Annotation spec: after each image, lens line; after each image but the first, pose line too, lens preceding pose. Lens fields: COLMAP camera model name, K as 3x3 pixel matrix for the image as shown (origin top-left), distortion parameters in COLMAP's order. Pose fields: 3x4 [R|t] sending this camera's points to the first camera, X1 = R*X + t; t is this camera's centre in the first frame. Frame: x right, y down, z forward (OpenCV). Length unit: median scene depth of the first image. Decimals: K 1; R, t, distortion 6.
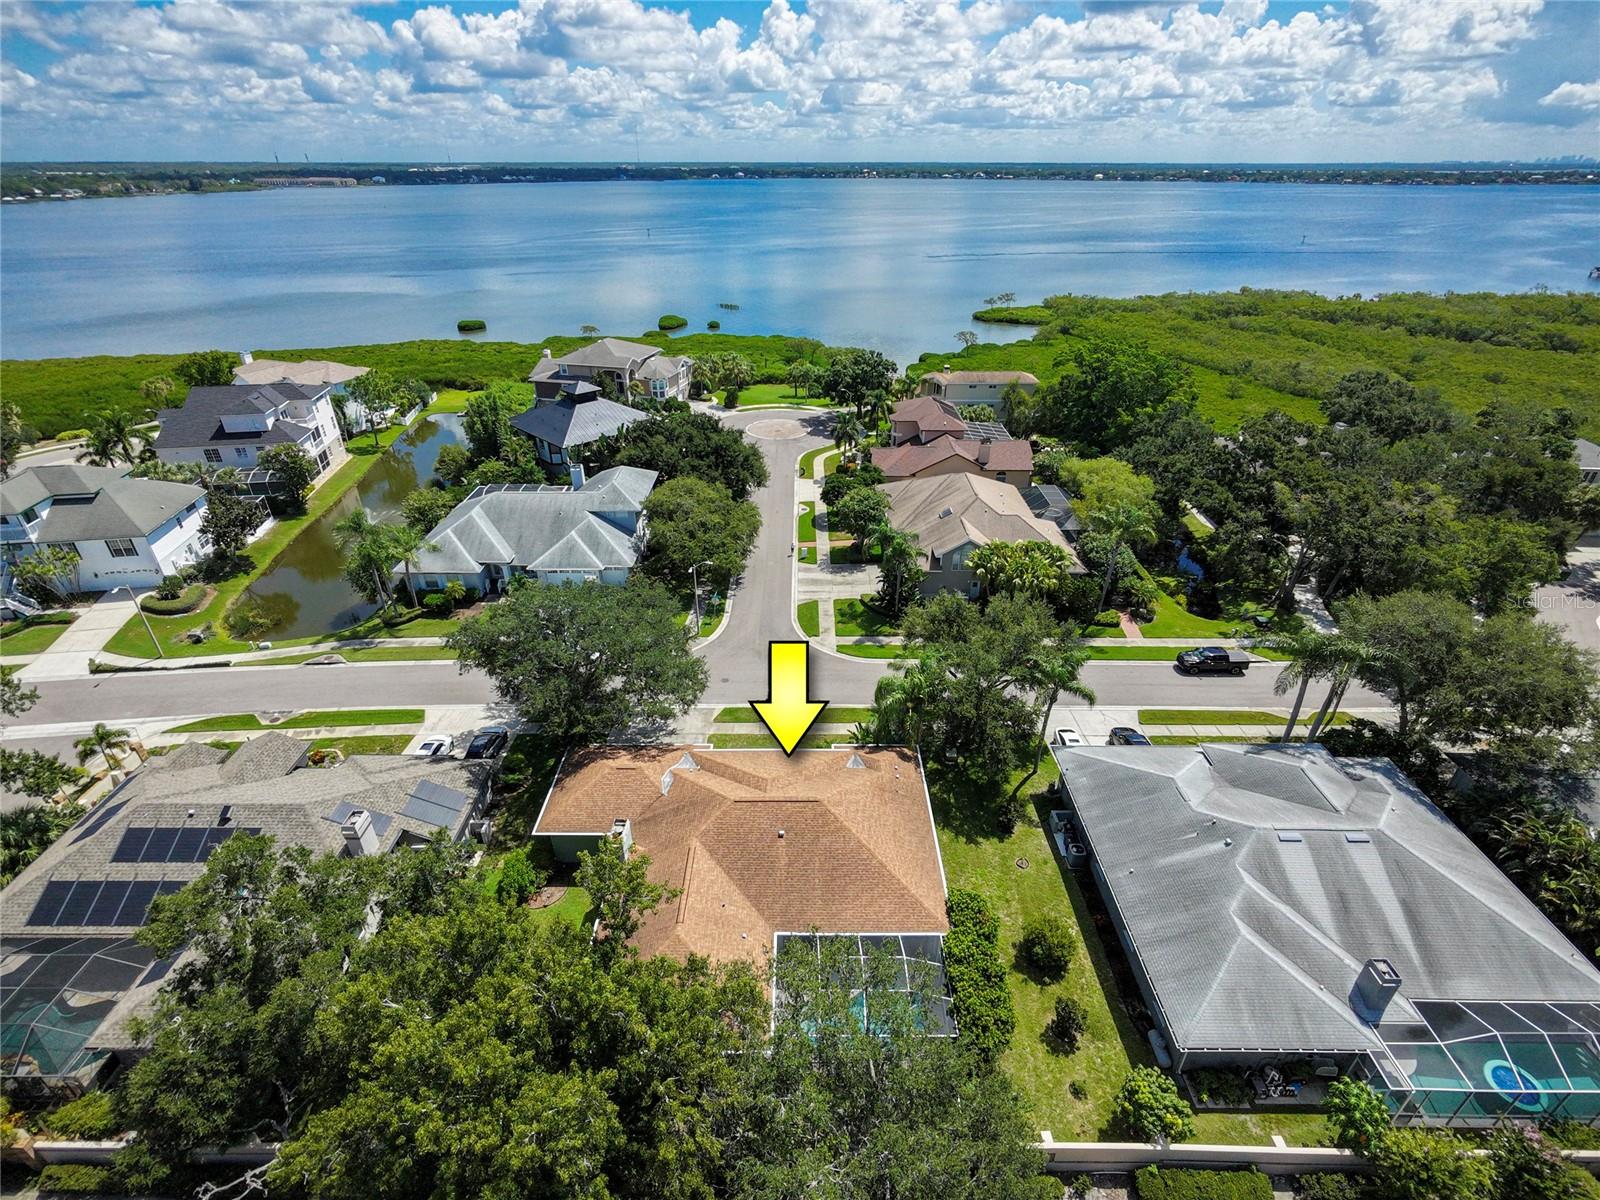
lens RADIAL K [[774.8, 0, 802.3], [0, 774.8, 586.3], [0, 0, 1]] dist [-0.000700, 0.002796]
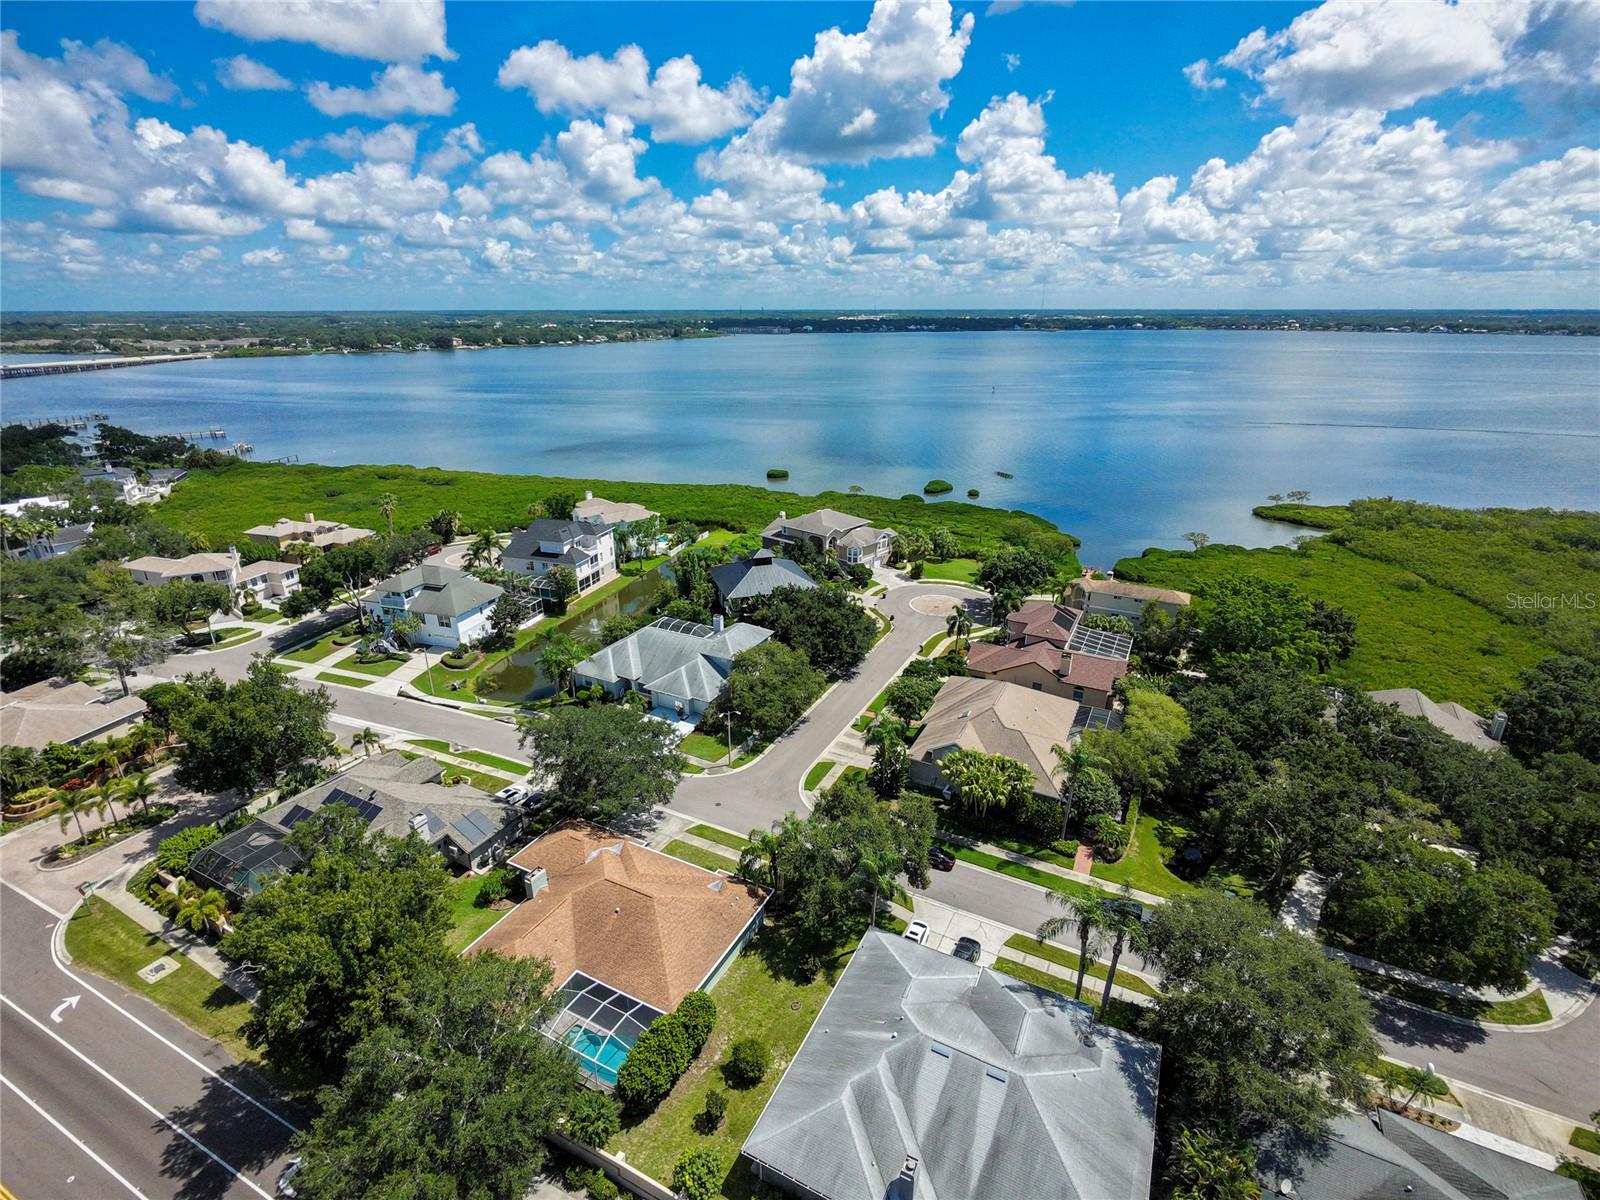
lens RADIAL K [[782.7, 0, 800.8], [0, 782.7, 581.8], [0, 0, 1]] dist [0.001480, 0.002519]
pose [[0.890334, 0.150869, -0.429586, 0.438133], [-0.219358, 0.968920, -0.114347, -0.099953], [0.398983, 0.196040, 0.895757, -0.163650]]
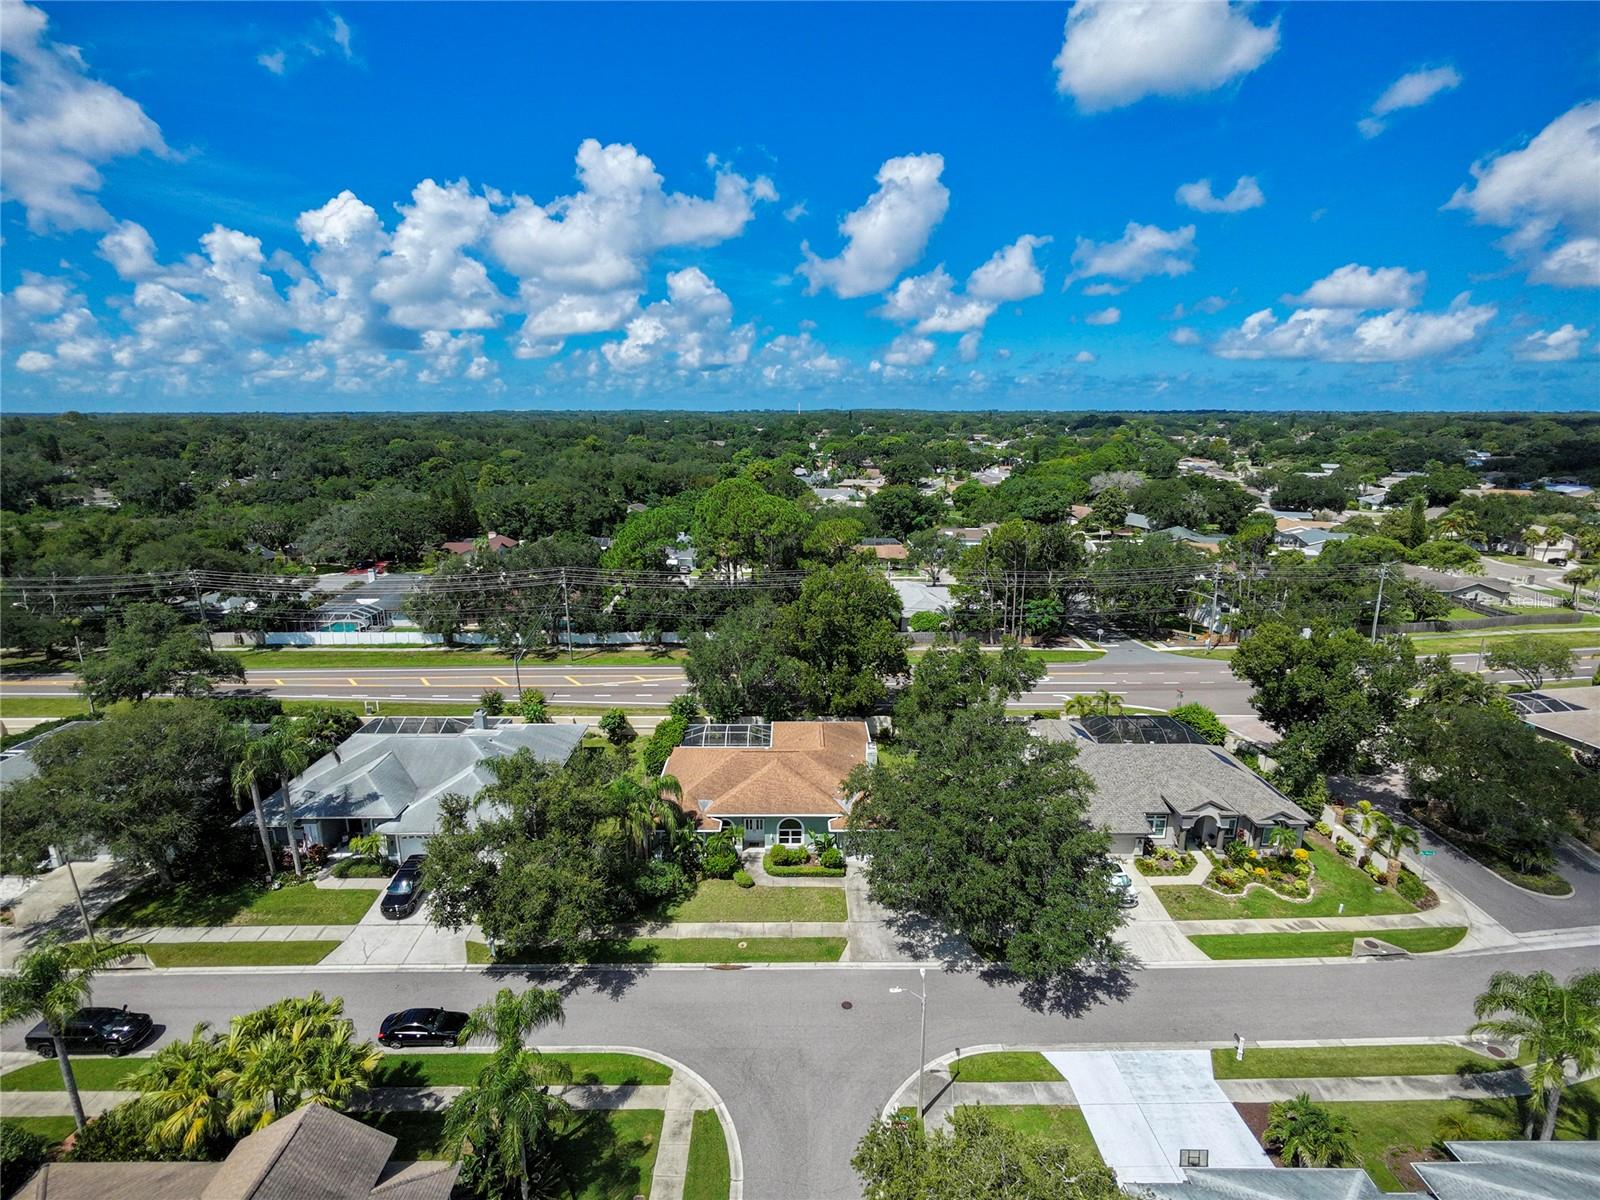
lens RADIAL K [[776.3, 0, 800.7], [0, 776.3, 581.3], [0, 0, 1]] dist [0.001887, 0.001708]
pose [[-0.999945, 0.000905, -0.010408, -0.042262], [-0.006167, 0.753055, 0.657929, -0.514394], [0.008433, 0.657957, -0.753008, 1.045802]]
